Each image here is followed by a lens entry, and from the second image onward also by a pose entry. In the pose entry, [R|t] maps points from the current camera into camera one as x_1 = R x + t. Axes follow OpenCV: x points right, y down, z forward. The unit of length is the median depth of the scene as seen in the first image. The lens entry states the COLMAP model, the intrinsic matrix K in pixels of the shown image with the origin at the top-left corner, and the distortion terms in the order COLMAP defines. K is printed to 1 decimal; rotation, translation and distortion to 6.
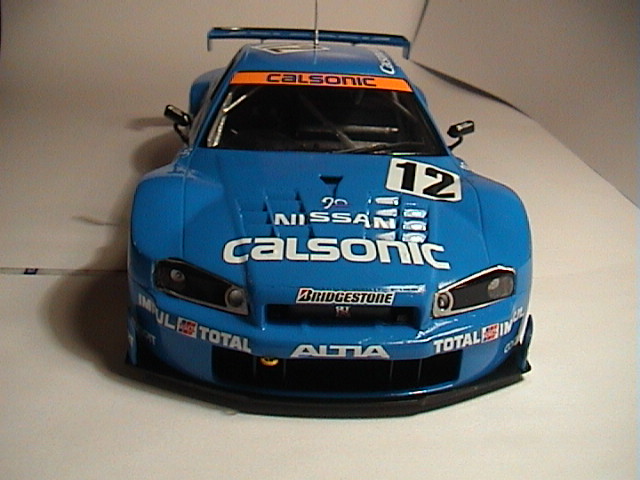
lens RADIAL K [[782.3, 0, 320.0], [0, 782.3, 240.0], [0, 0, 1]] dist [-0.193701, -0.017966]
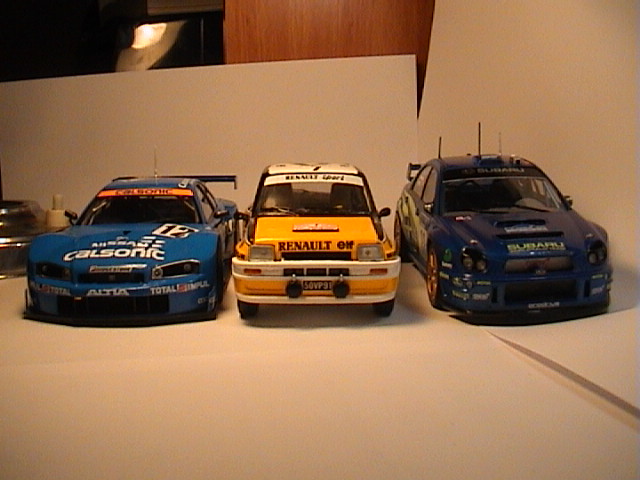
lens RADIAL K [[782.3, 0, 320.0], [0, 782.3, 240.0], [0, 0, 1]] dist [-0.193701, -0.017966]
pose [[0.998115, -0.053251, -0.030512, 0.685675], [0.044987, 0.972977, -0.226475, 0.504629], [0.041747, 0.224676, 0.973539, -1.131650]]
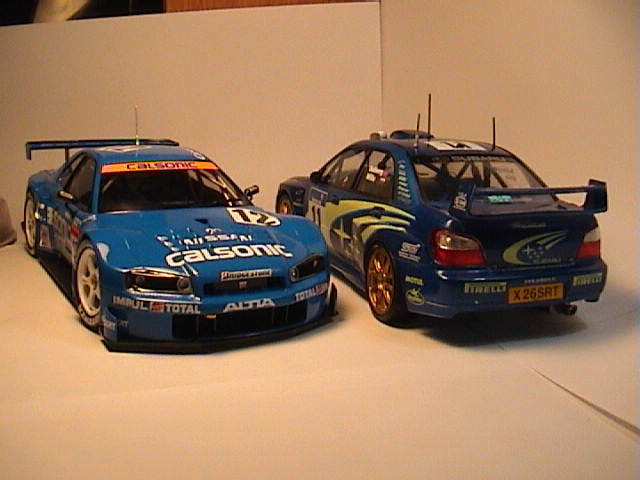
lens RADIAL K [[782.3, 0, 320.0], [0, 782.3, 240.0], [0, 0, 1]] dist [-0.193701, -0.017966]
pose [[0.896370, -0.105239, 0.430634, -0.545313], [0.165145, 0.980763, -0.104069, 0.198965], [-0.411398, 0.164401, 0.896506, -0.630512]]
